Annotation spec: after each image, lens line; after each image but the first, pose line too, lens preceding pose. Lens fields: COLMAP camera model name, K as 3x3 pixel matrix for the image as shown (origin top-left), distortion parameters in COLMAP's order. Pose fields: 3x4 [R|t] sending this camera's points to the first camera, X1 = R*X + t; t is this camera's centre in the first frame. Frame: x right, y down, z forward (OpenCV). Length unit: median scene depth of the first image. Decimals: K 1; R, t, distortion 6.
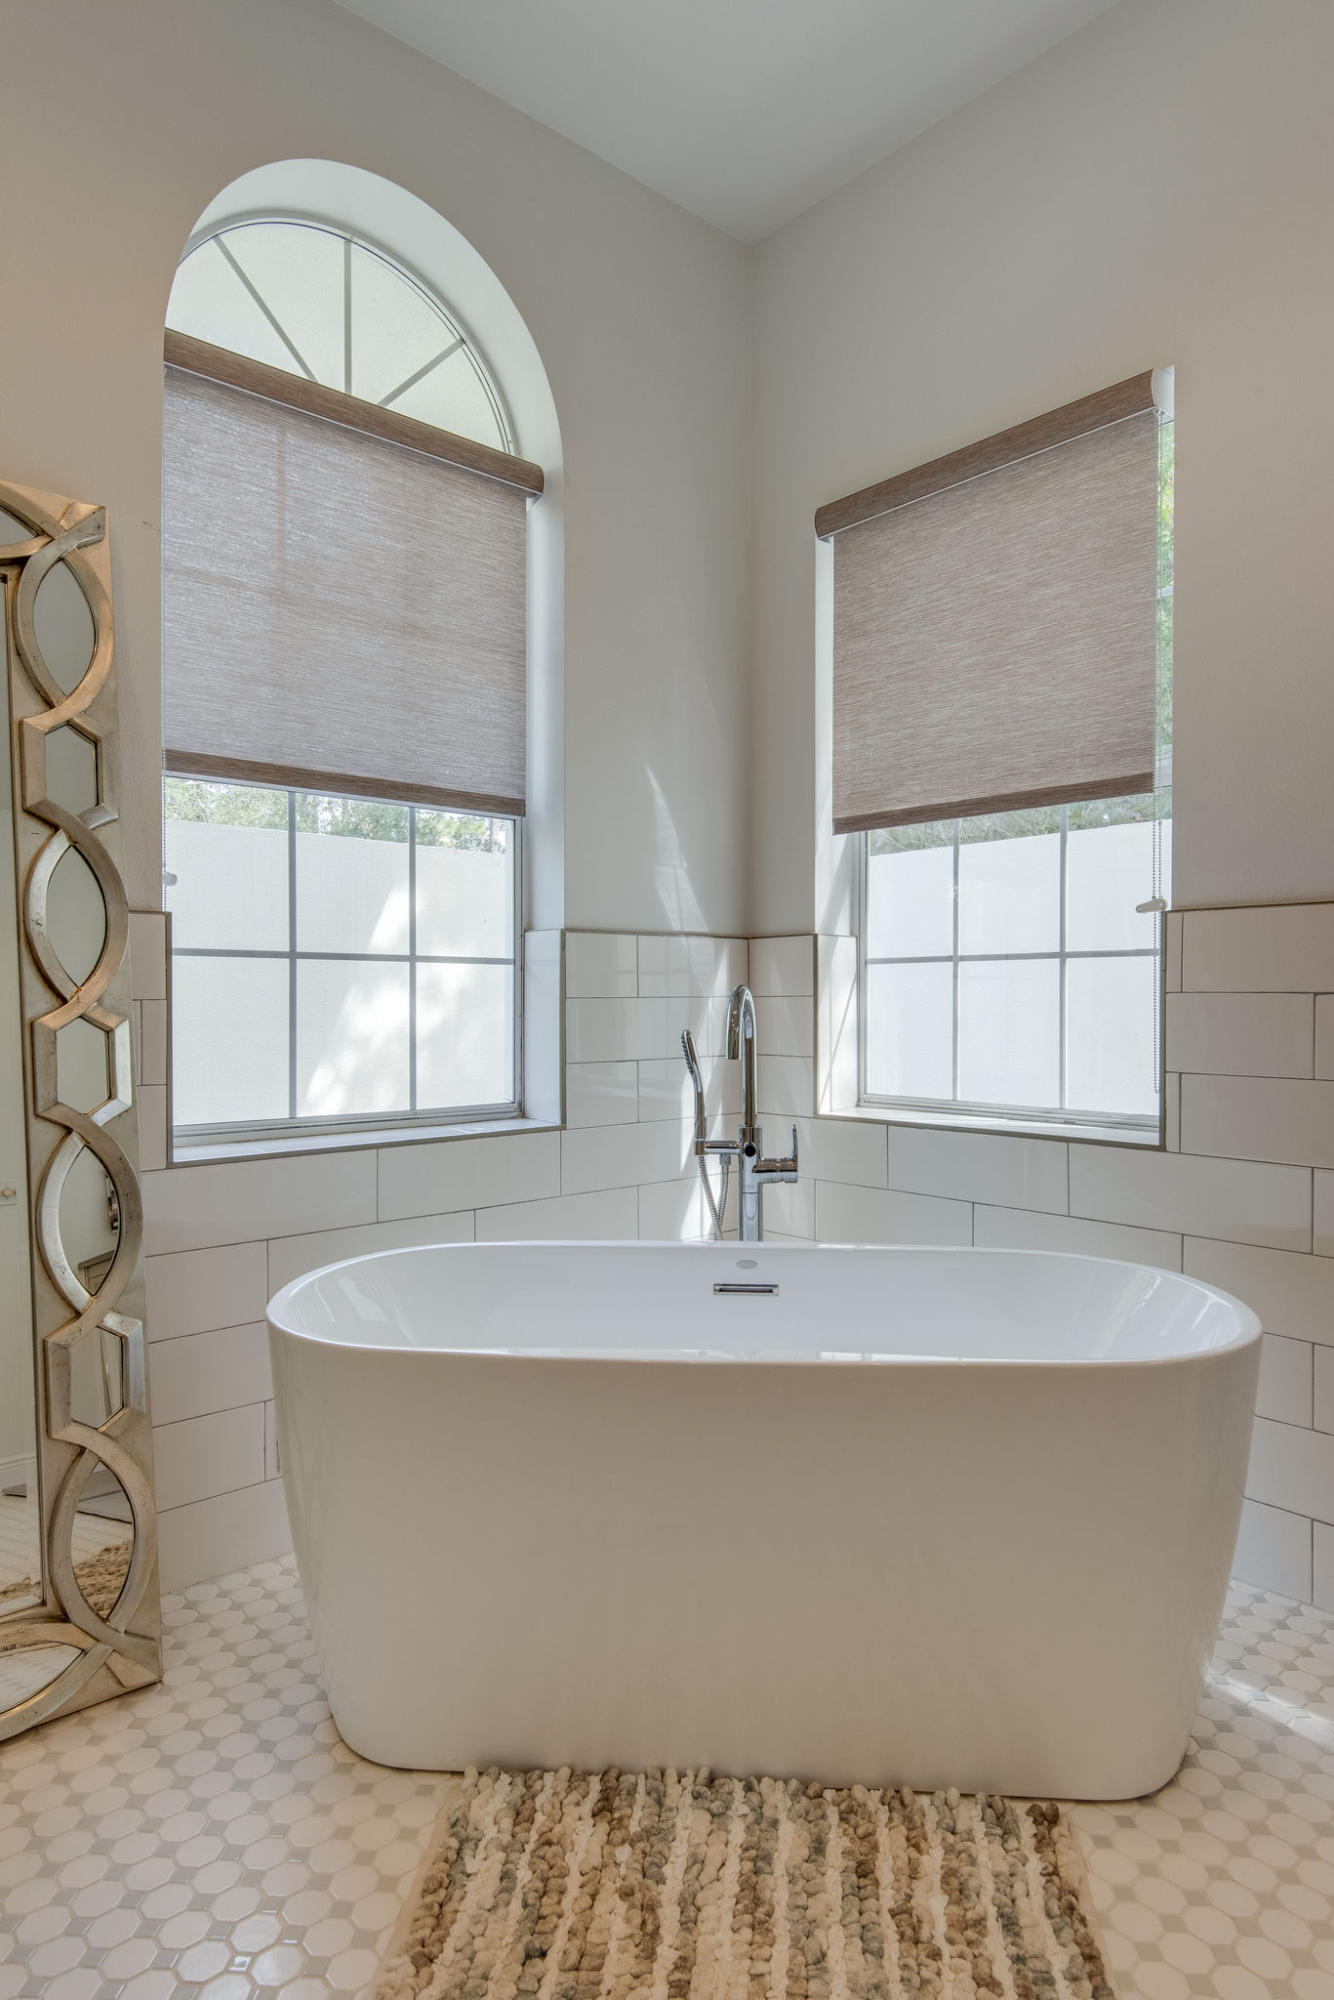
lens RADIAL K [[1158.6, 0, 667.2], [0, 1158.6, 994.3], [0, 0, 1]] dist [0.040636, -0.047682]
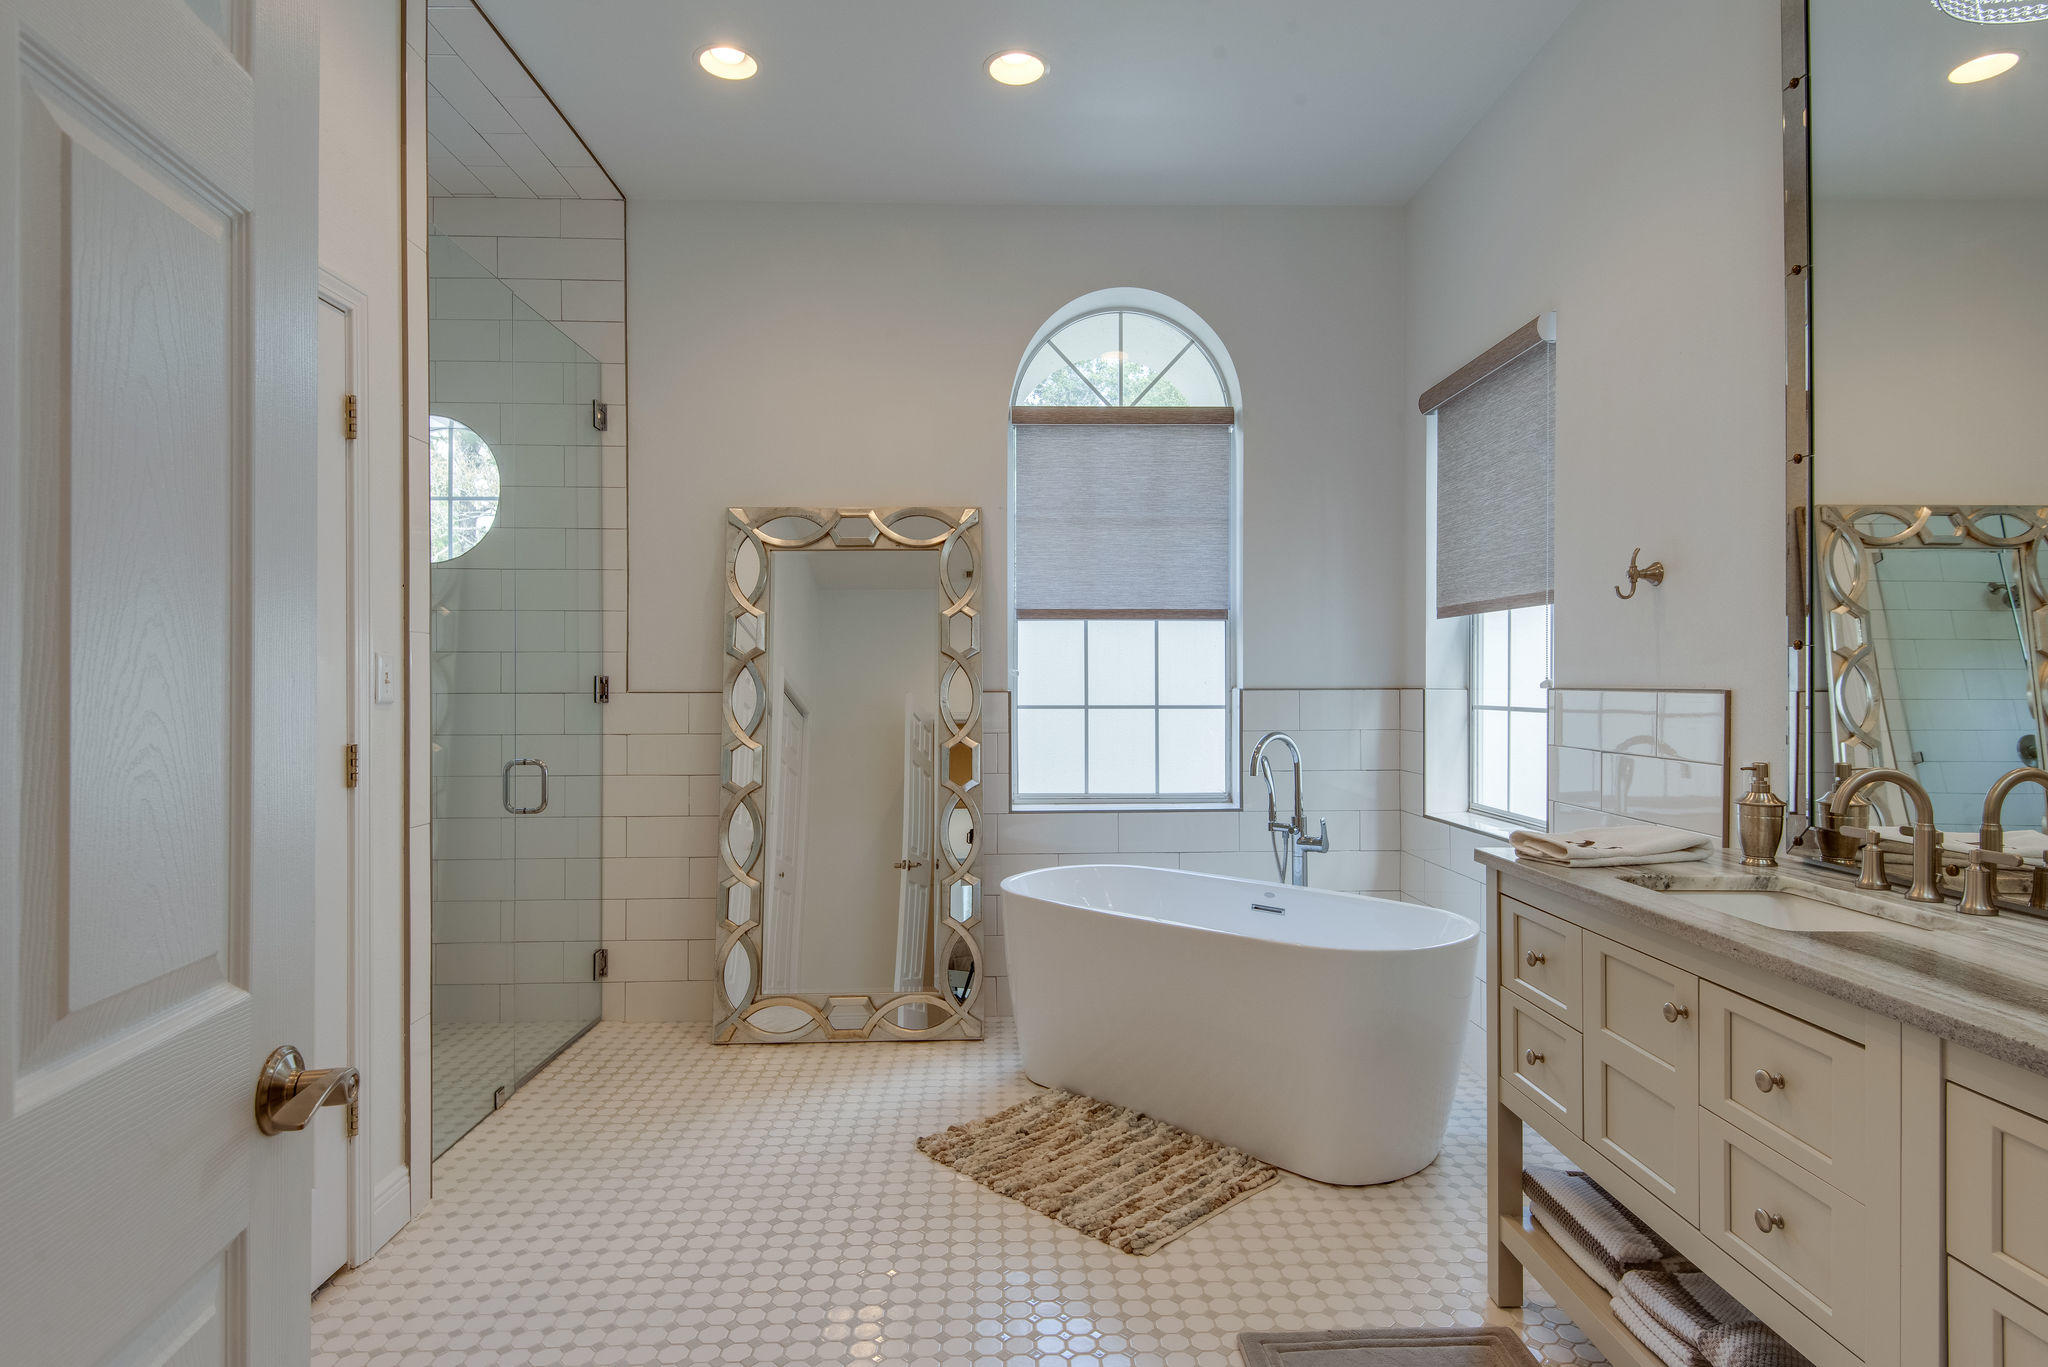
lens RADIAL K [[1056.4, 0, 1028.4], [0, 1056.4, 687.4], [0, 0, 1]] dist [0.000493, -0.000749]
pose [[0.773950, -0.000819, -0.633246, 0.723399], [0.004905, 0.999977, 0.004702, -0.077937], [0.633227, -0.006745, 0.773936, -0.403446]]
